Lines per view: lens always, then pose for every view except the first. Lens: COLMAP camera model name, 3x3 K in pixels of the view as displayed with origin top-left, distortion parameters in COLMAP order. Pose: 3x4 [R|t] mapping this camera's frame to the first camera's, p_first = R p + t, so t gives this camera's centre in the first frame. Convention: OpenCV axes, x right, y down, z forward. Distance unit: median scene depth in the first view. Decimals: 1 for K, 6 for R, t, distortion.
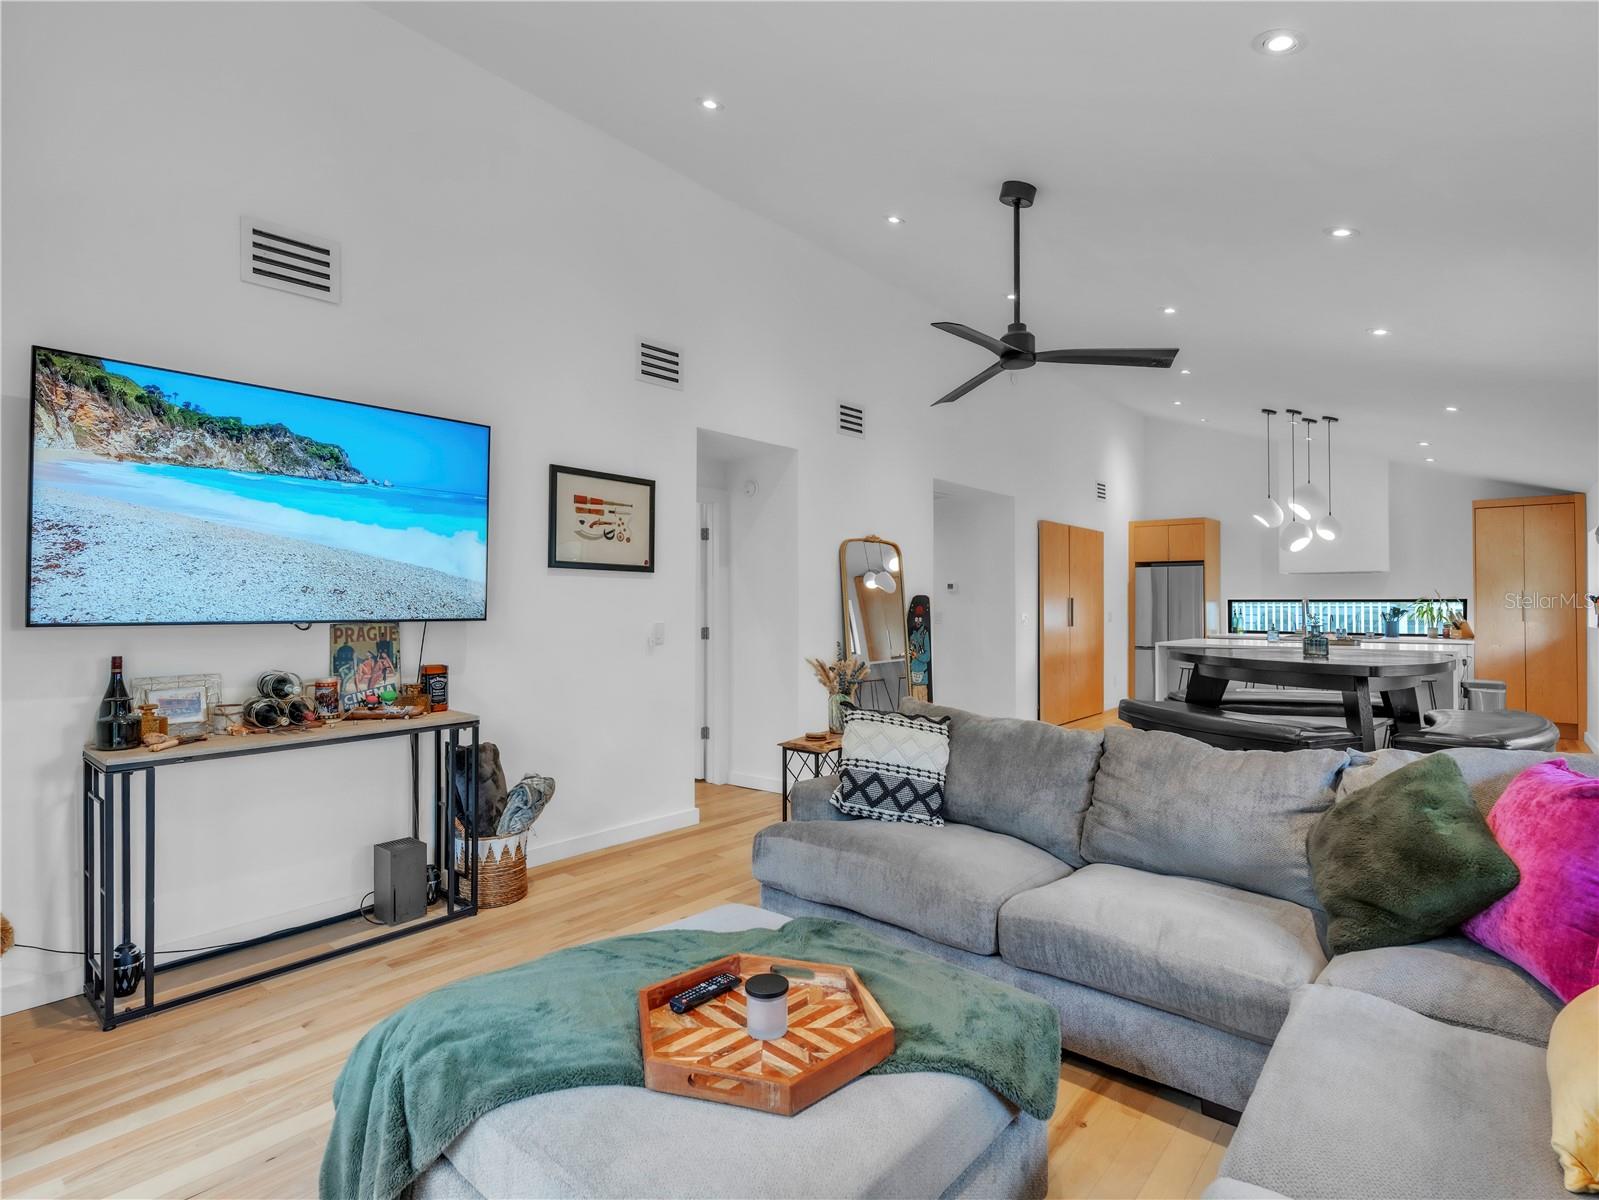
lens RADIAL K [[820.0, 0, 797.8], [0, 820.0, 589.4], [0, 0, 1]] dist [-0.004394, 0.001482]
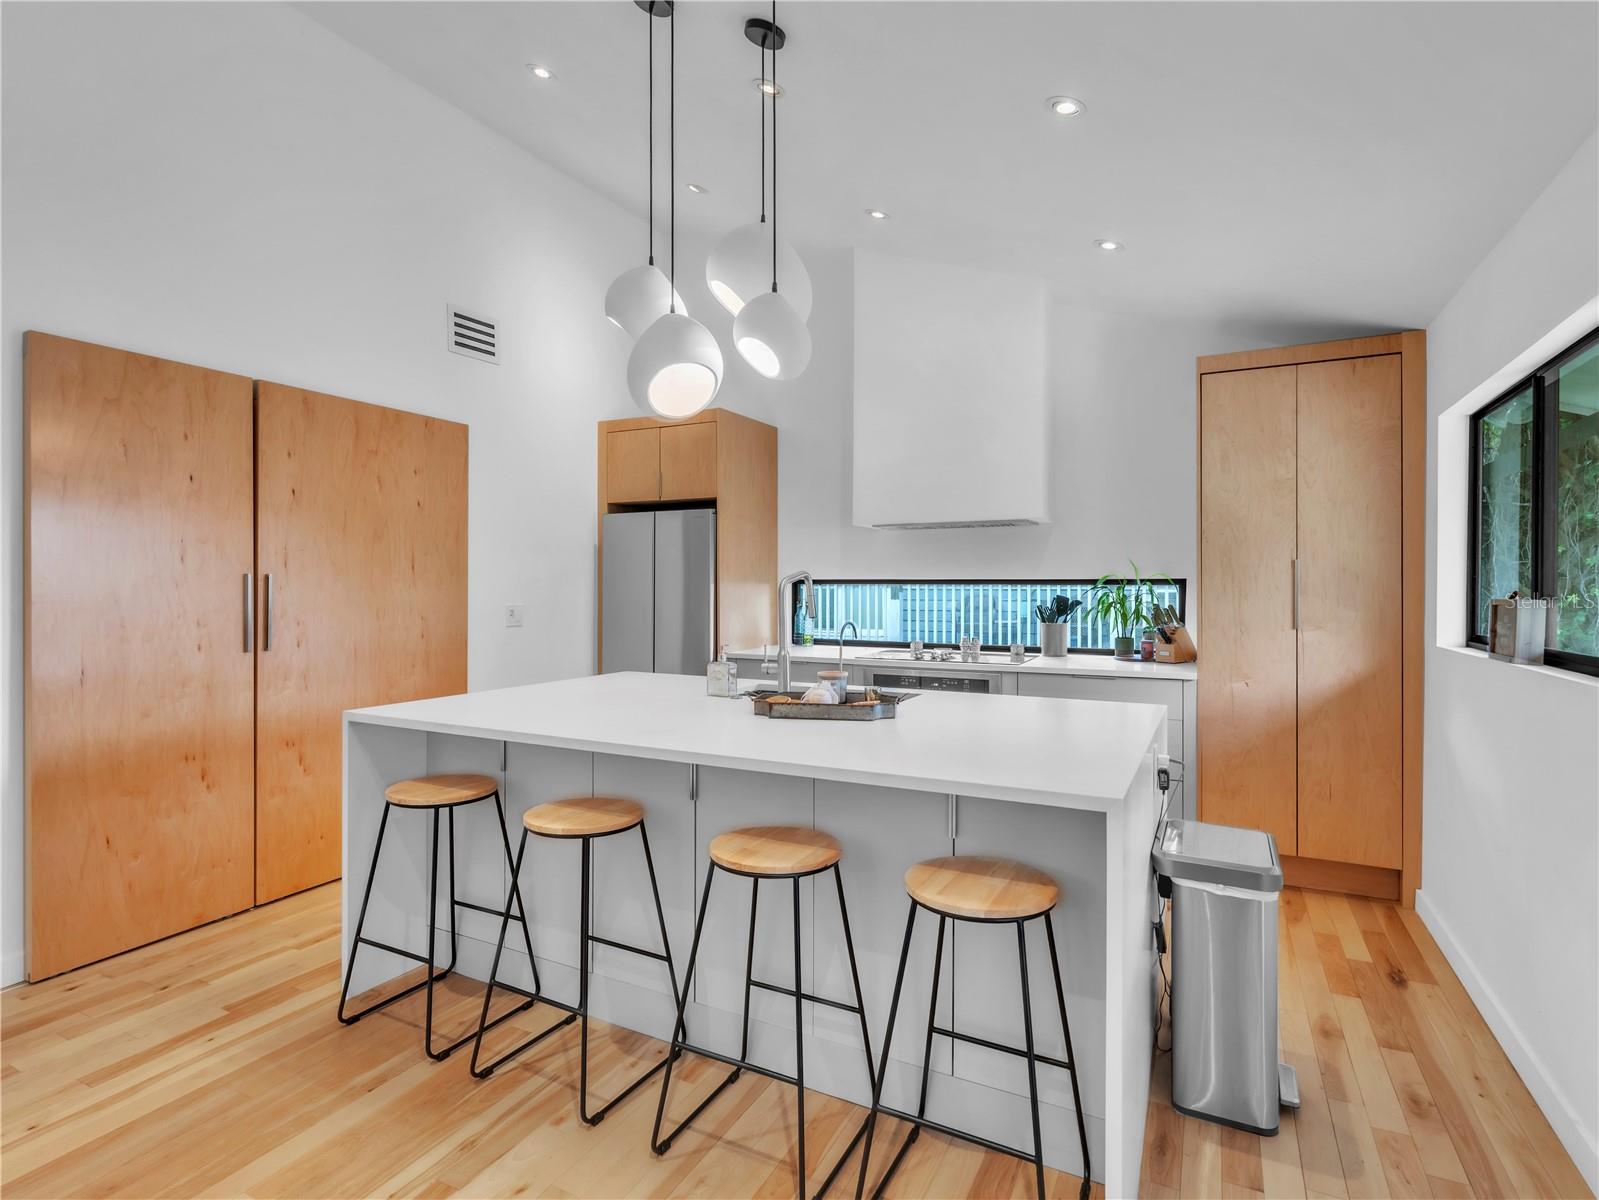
lens RADIAL K [[820.0, 0, 797.8], [0, 820.0, 589.4], [0, 0, 1]] dist [-0.004394, 0.001482]
pose [[0.973909, -0.003144, 0.226917, 1.098285], [-0.002240, 0.999722, 0.023467, 0.017098], [-0.226927, -0.023363, 0.973631, 1.315812]]
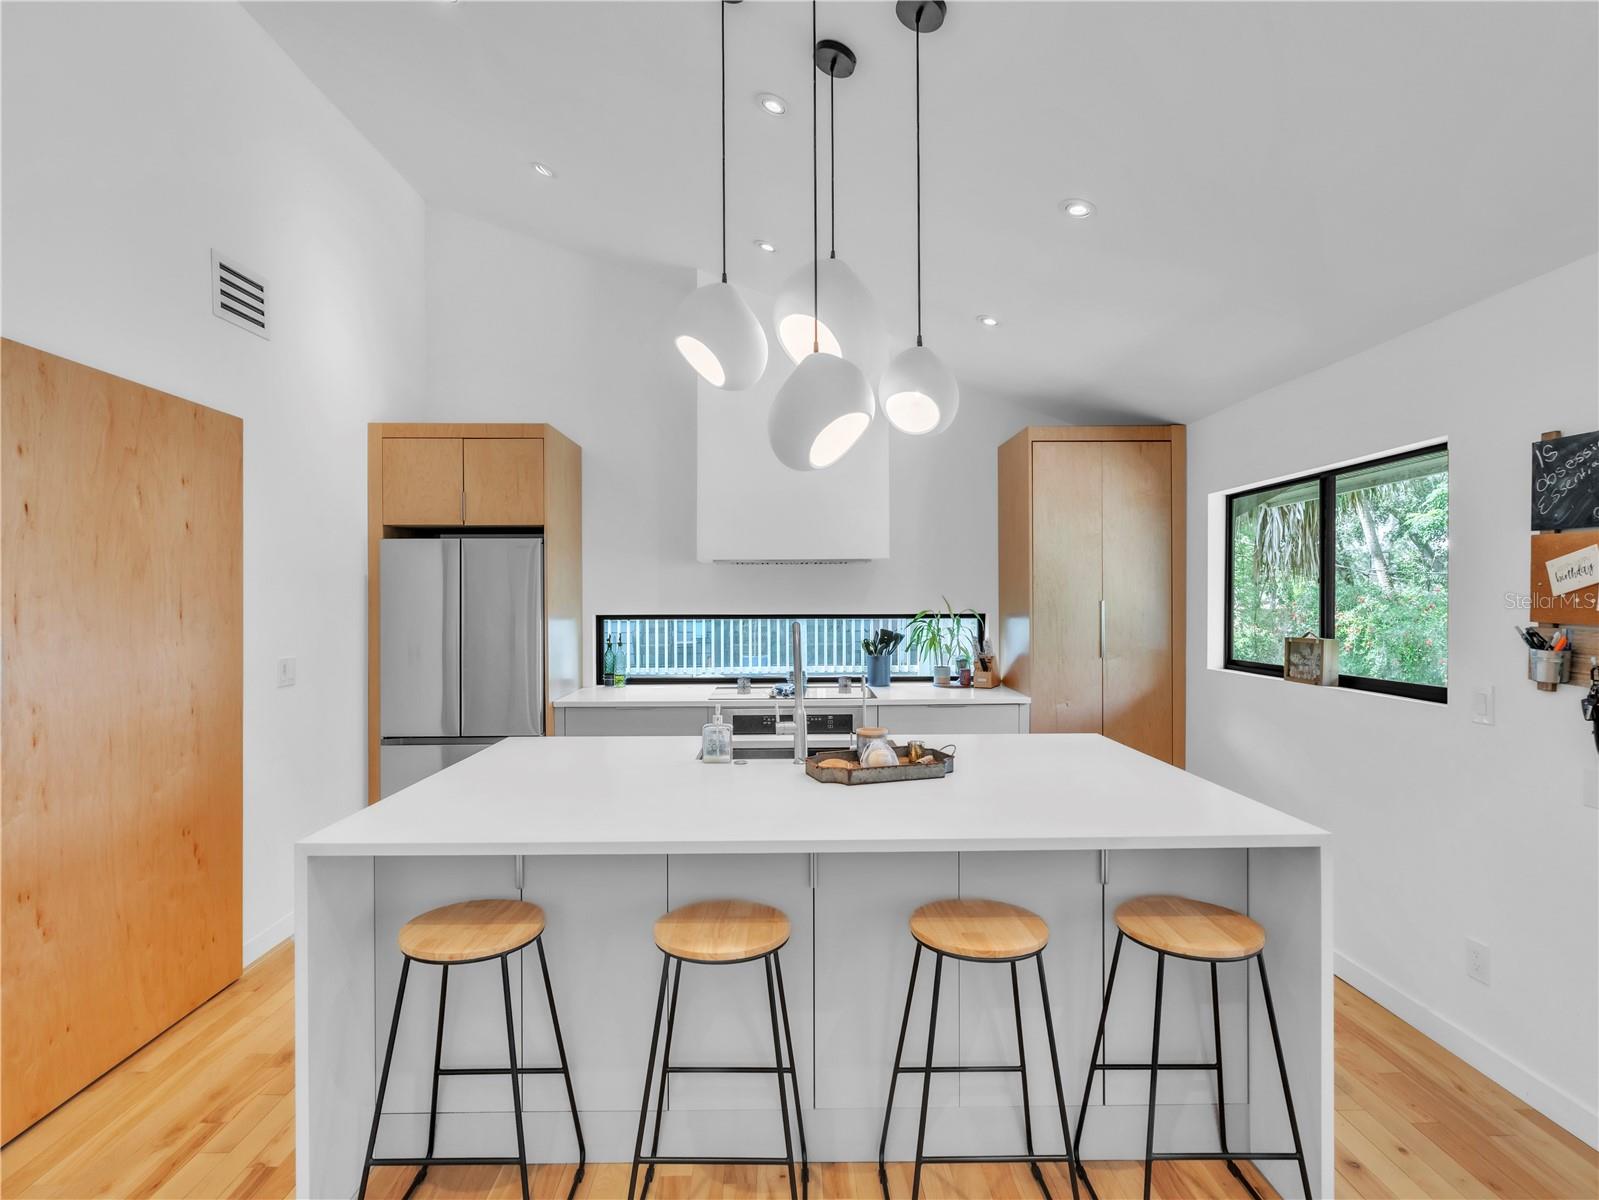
lens RADIAL K [[821.9, 0, 797.4], [0, 821.9, 597.5], [0, 0, 1]] dist [0.002283, 0.001249]
pose [[0.750132, -0.005779, 0.661263, 0.795280], [-0.006369, 0.999852, 0.015962, -0.015469], [-0.661258, -0.016185, 0.749984, 1.510409]]
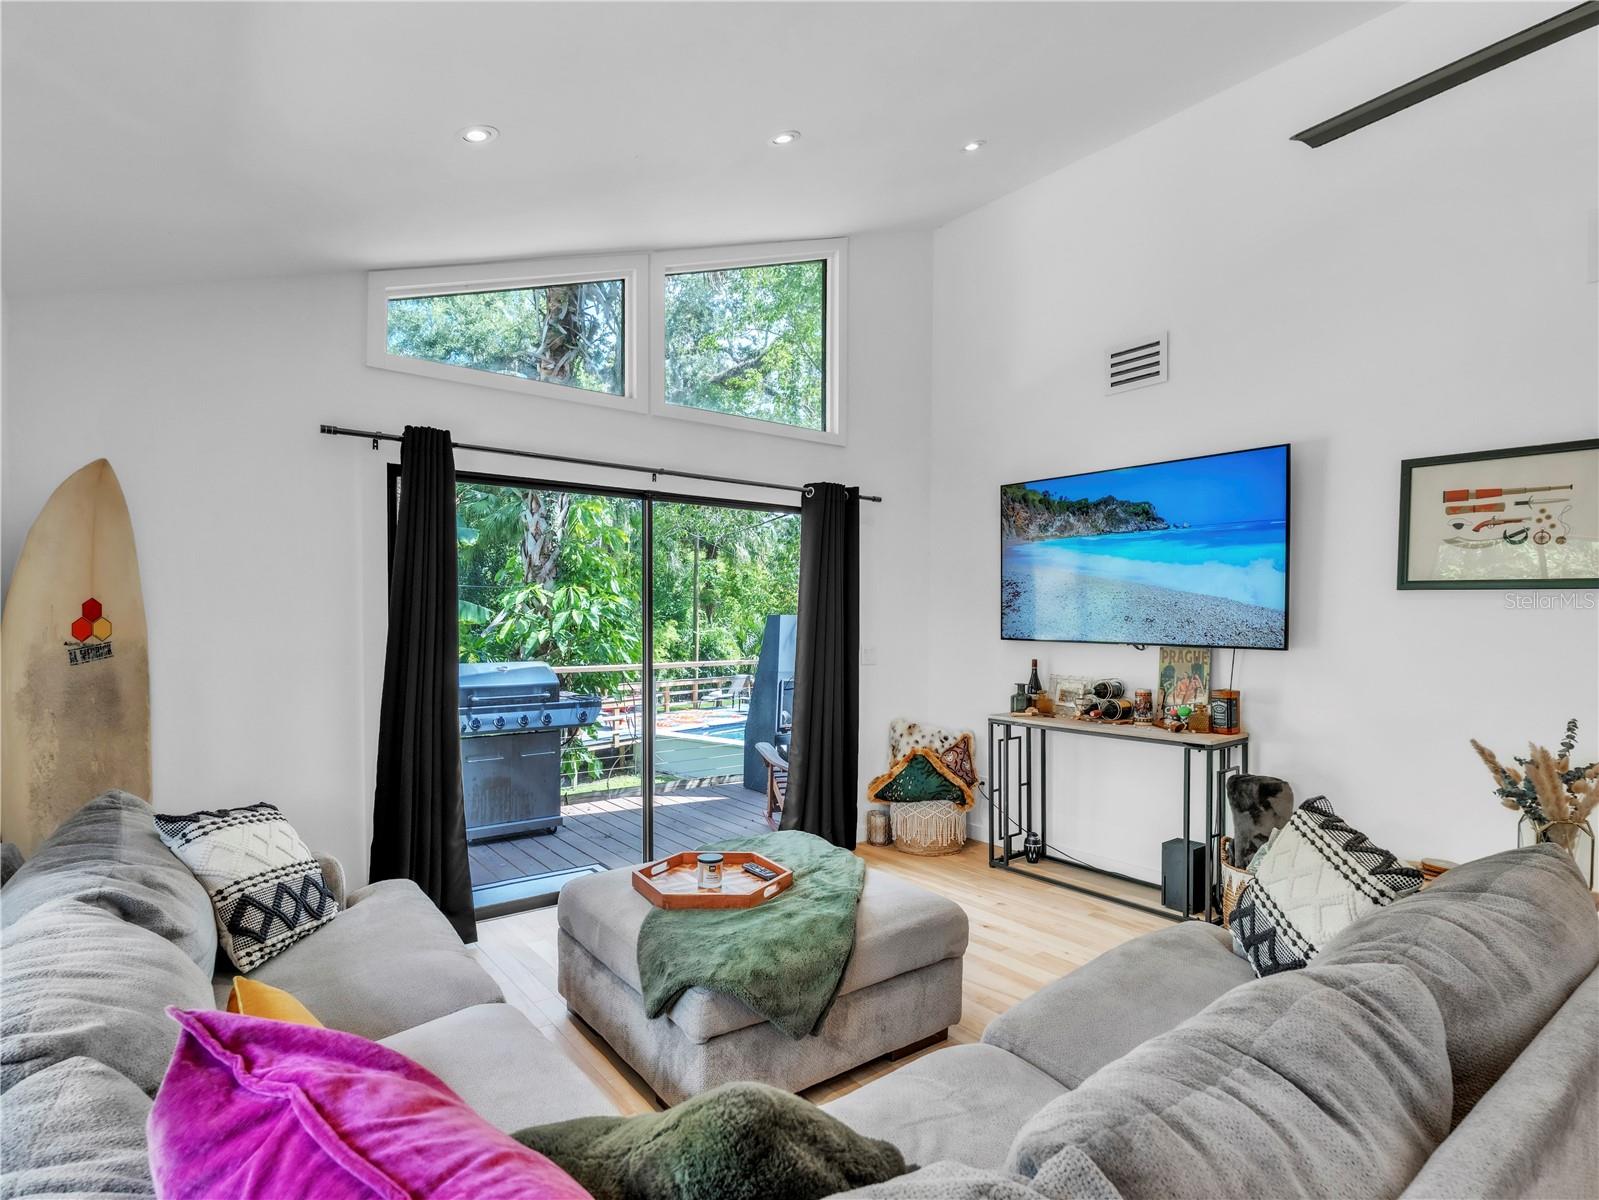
lens RADIAL K [[824.1, 0, 805.3], [0, 824.1, 621.3], [0, 0, 1]] dist [-0.000816, 0.000187]
pose [[-0.204422, 0.003633, -0.978876, 0.623626], [0.005799, 0.999980, 0.002500, -0.001436], [0.978866, -0.005166, -0.204439, 0.612808]]
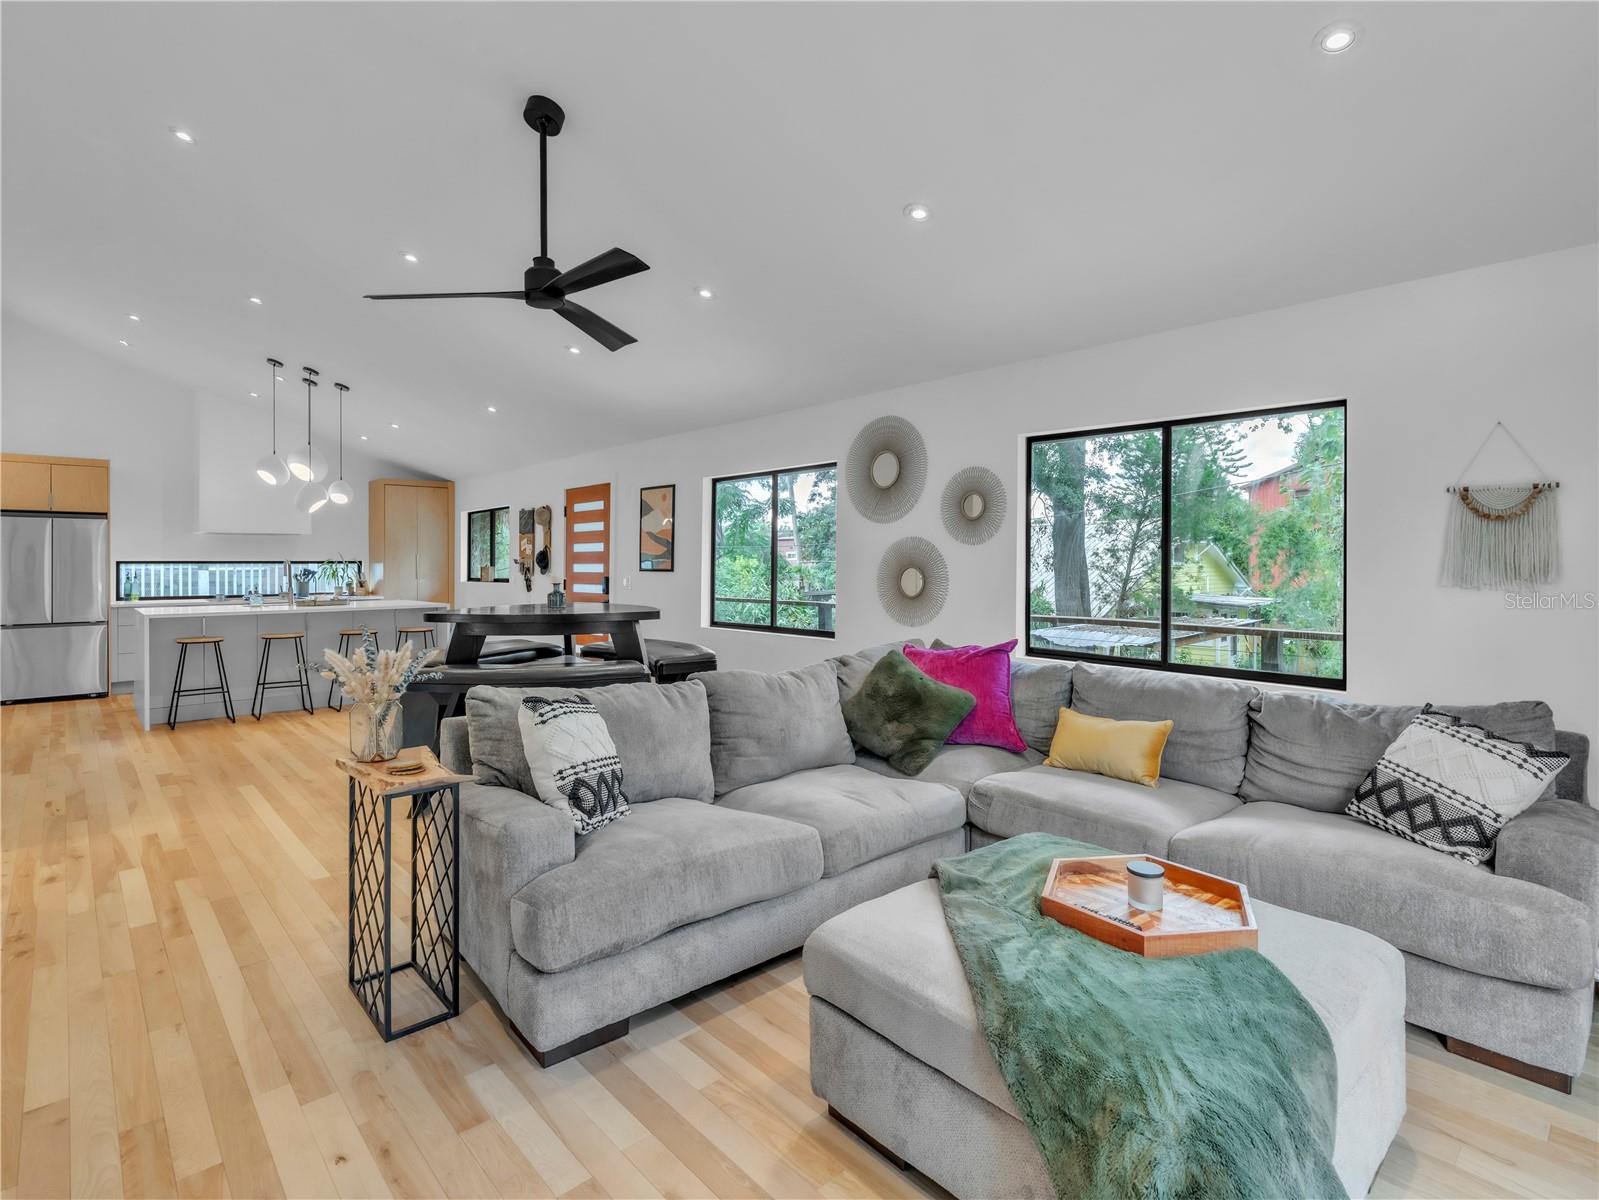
lens RADIAL K [[803.0, 0, 801.2], [0, 803.0, 560.9], [0, 0, 1]] dist [-0.003142, 0.000252]
pose [[0.124459, 0.001349, 0.992224, -0.529167], [-0.013954, 0.999903, 0.000391, 0.006518], [-0.992127, -0.013894, 0.124465, 0.548197]]
